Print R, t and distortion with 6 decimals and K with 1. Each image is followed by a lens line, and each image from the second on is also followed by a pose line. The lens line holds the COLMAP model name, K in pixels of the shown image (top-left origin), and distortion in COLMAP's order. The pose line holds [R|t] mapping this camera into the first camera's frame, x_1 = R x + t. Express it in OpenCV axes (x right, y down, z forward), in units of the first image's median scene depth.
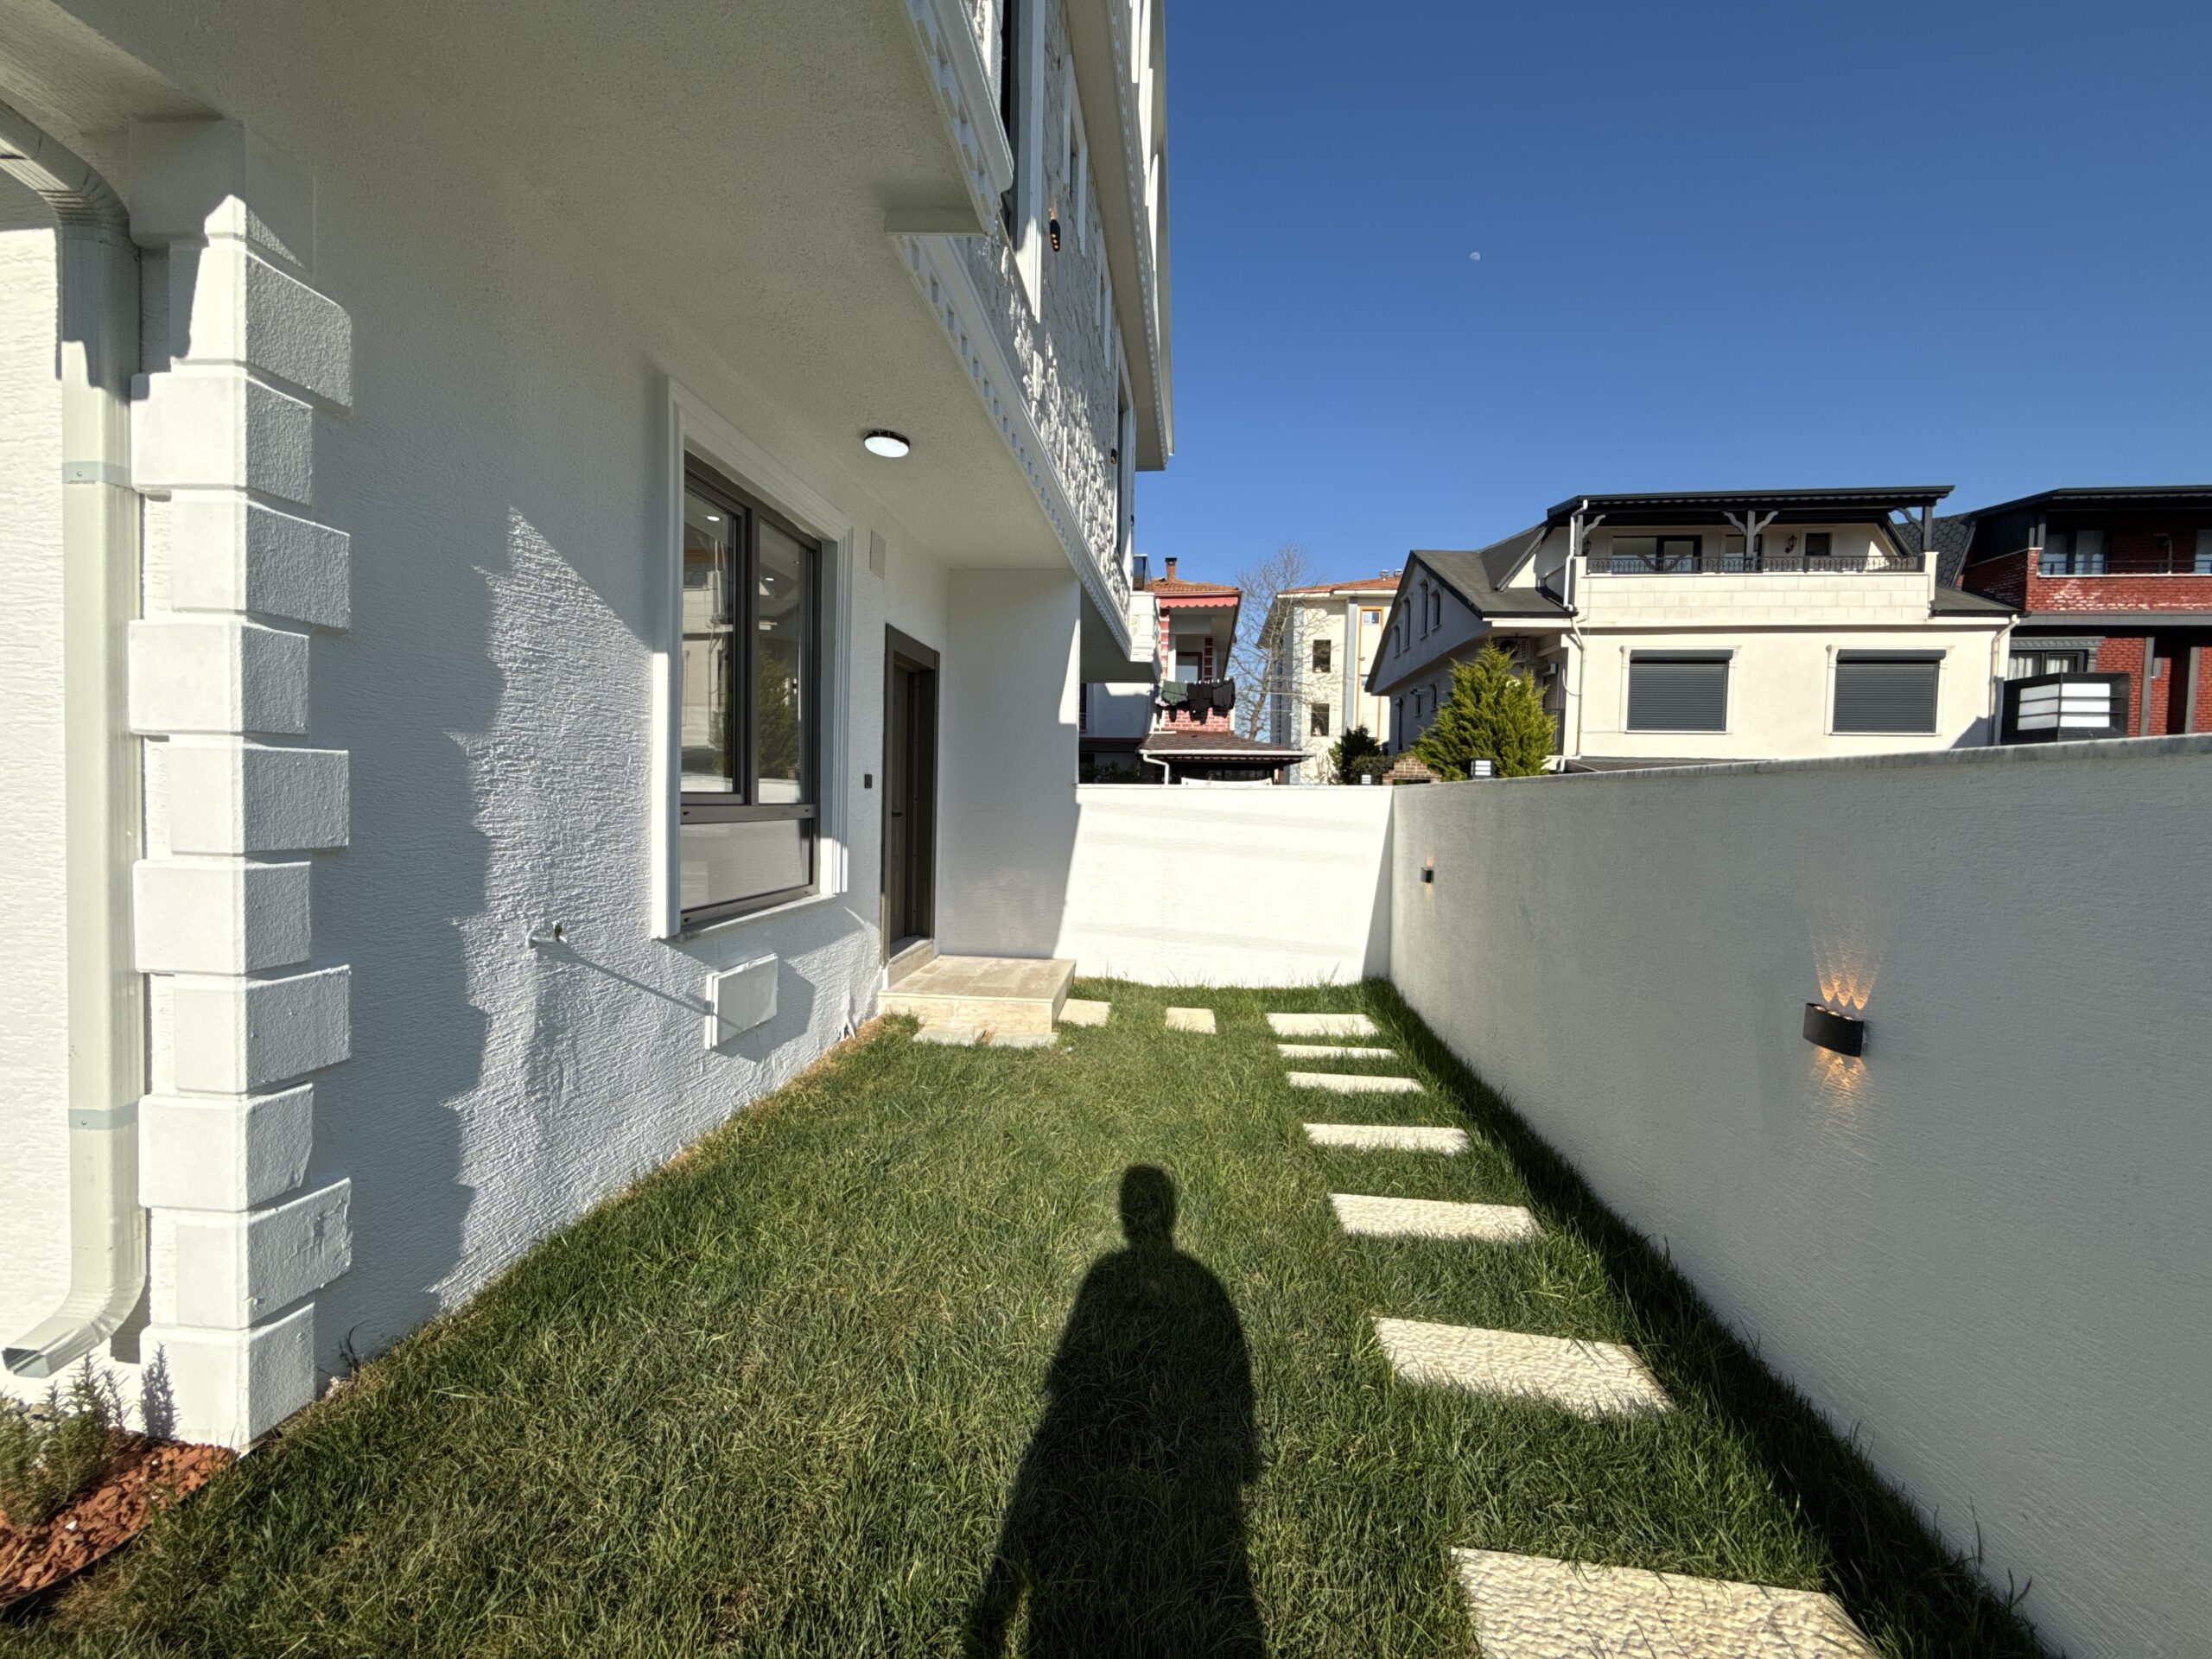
lens RADIAL K [[883.1, 0, 1106.0], [0, 883.1, 829.5], [0, 0, 1]] dist [-0.000014, 0.000568]
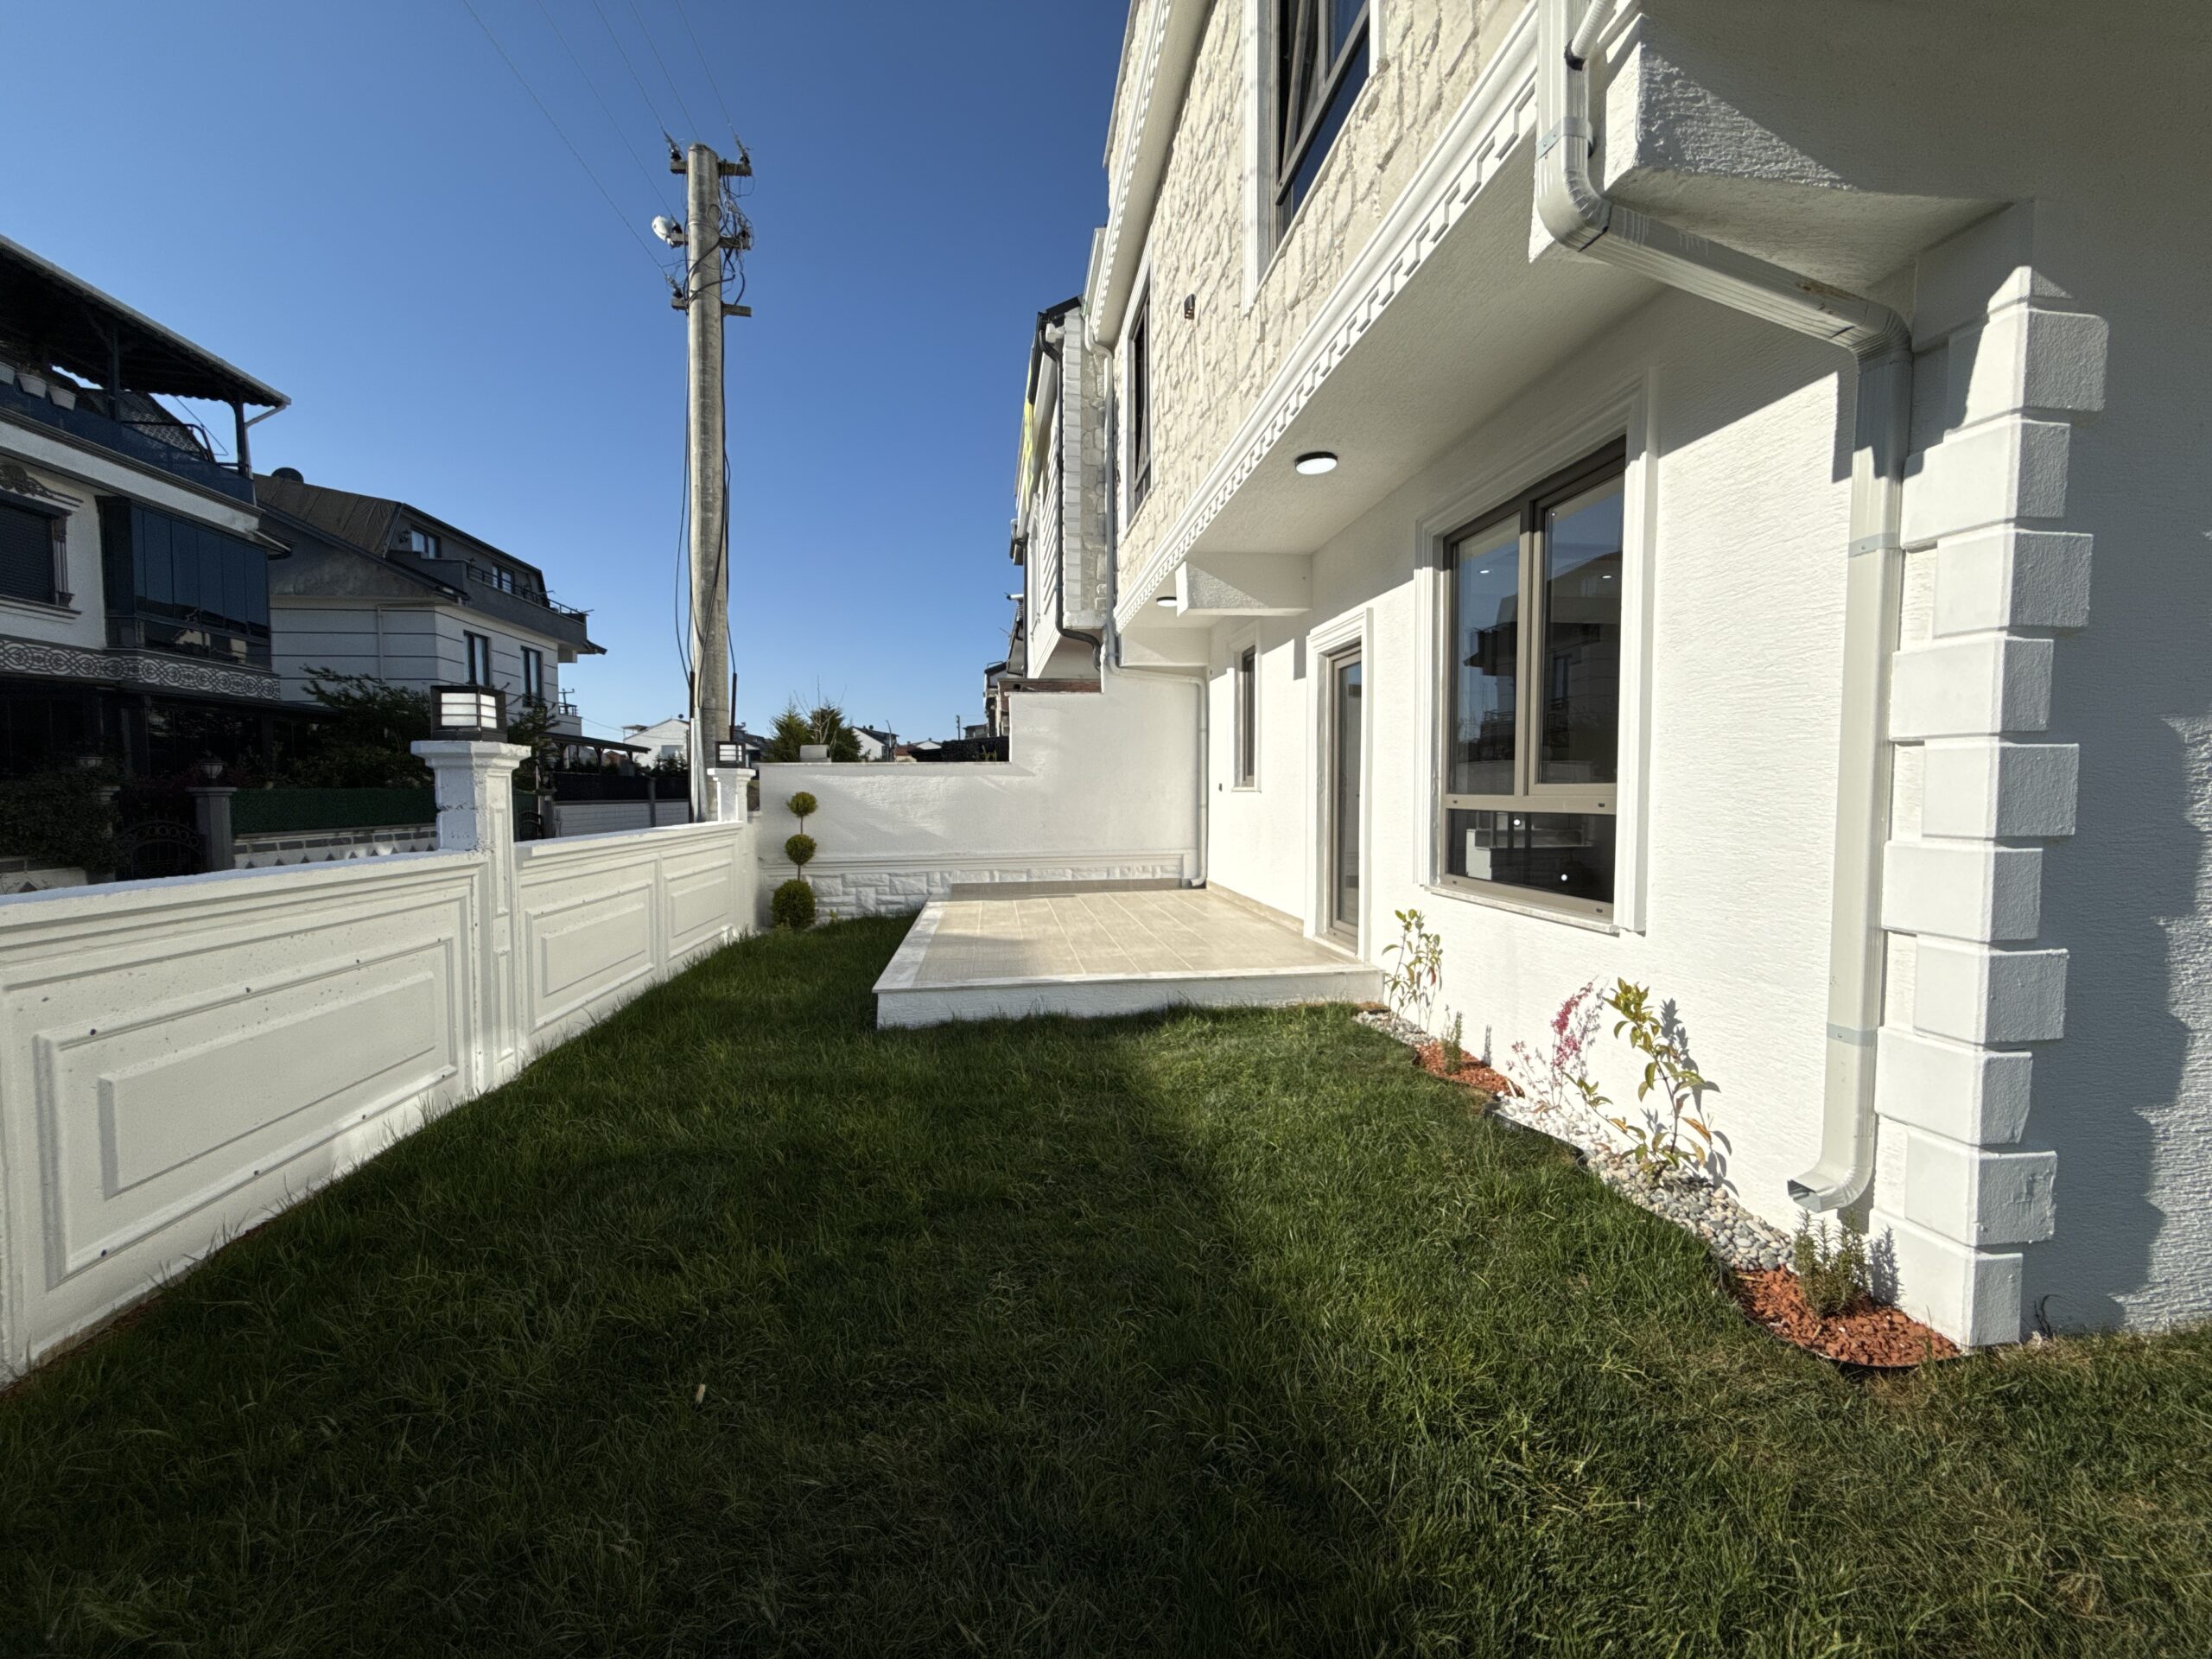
lens RADIAL K [[883.1, 0, 1106.0], [0, 883.1, 829.5], [0, 0, 1]] dist [-0.000014, 0.000568]
pose [[0.254793, 0.023057, -0.966721, -0.115109], [-0.026640, 0.999504, 0.016817, 0.020149], [0.966629, 0.021469, 0.255280, -0.306480]]
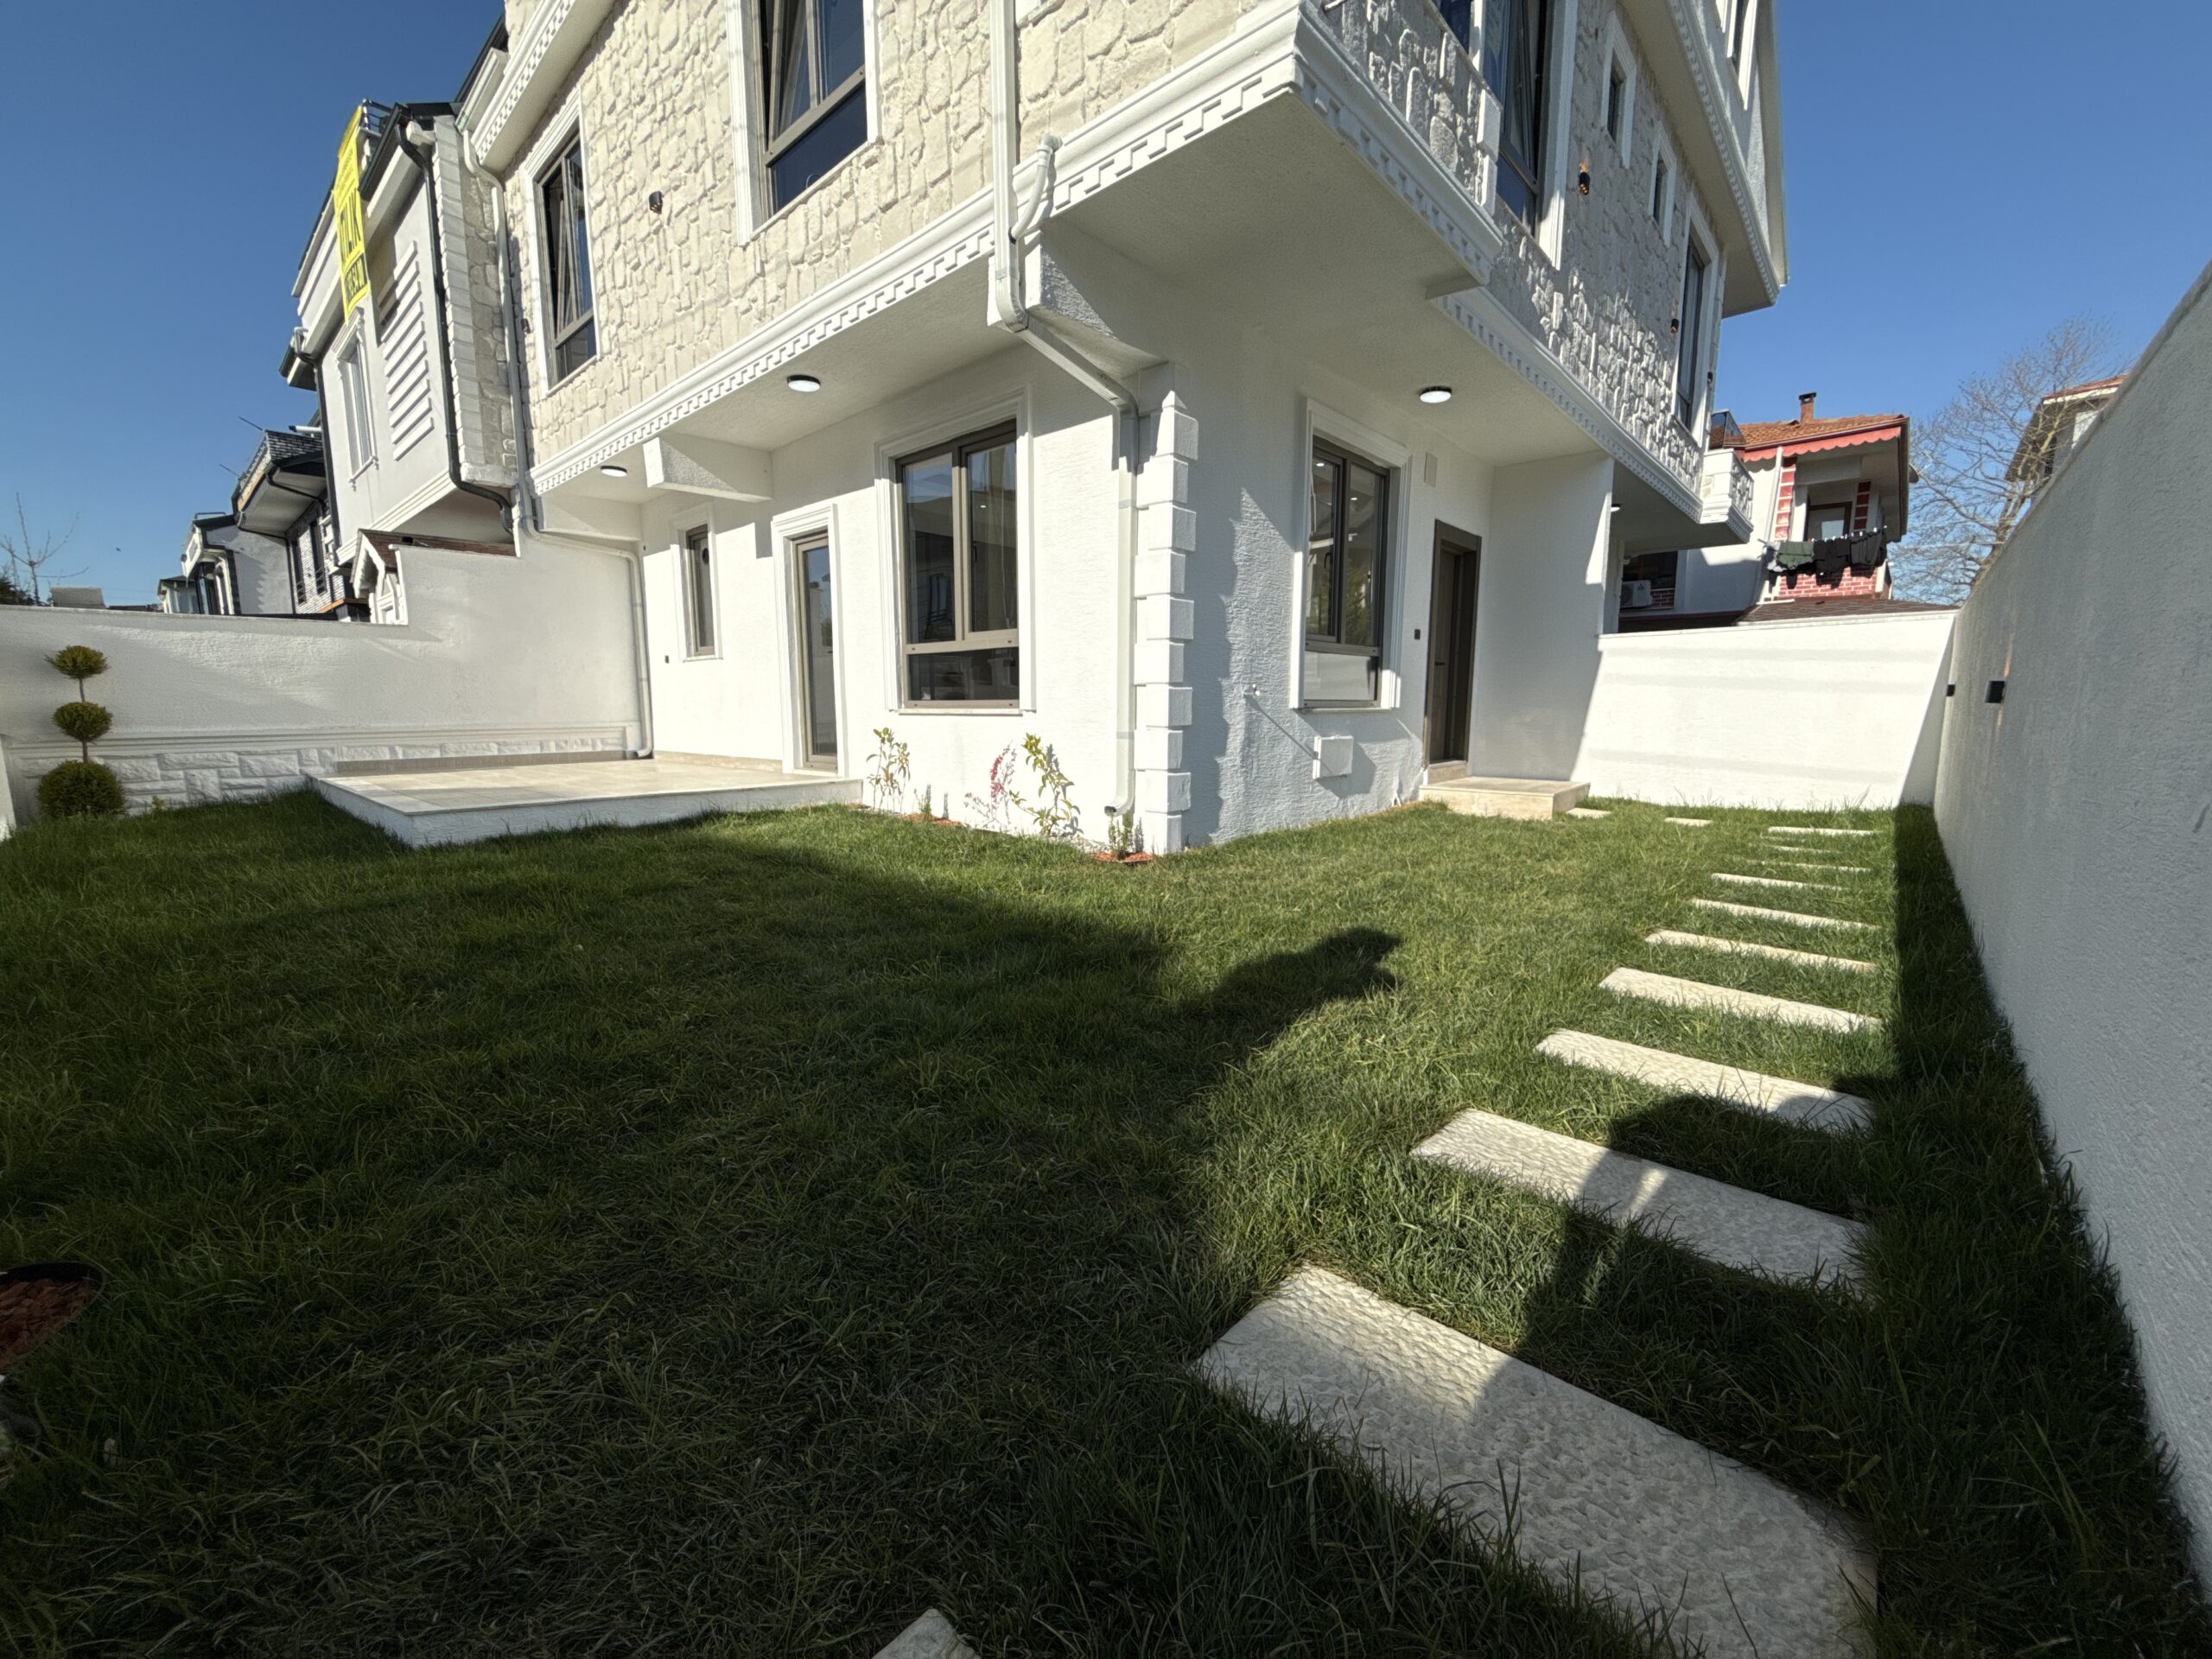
lens RADIAL K [[883.1, 0, 1106.0], [0, 883.1, 829.5], [0, 0, 1]] dist [-0.000014, 0.000568]
pose [[0.812012, 0.060398, -0.580507, 0.362256], [-0.003648, 0.995137, 0.098434, 0.257093], [0.583629, -0.077812, 0.808283, -1.014027]]
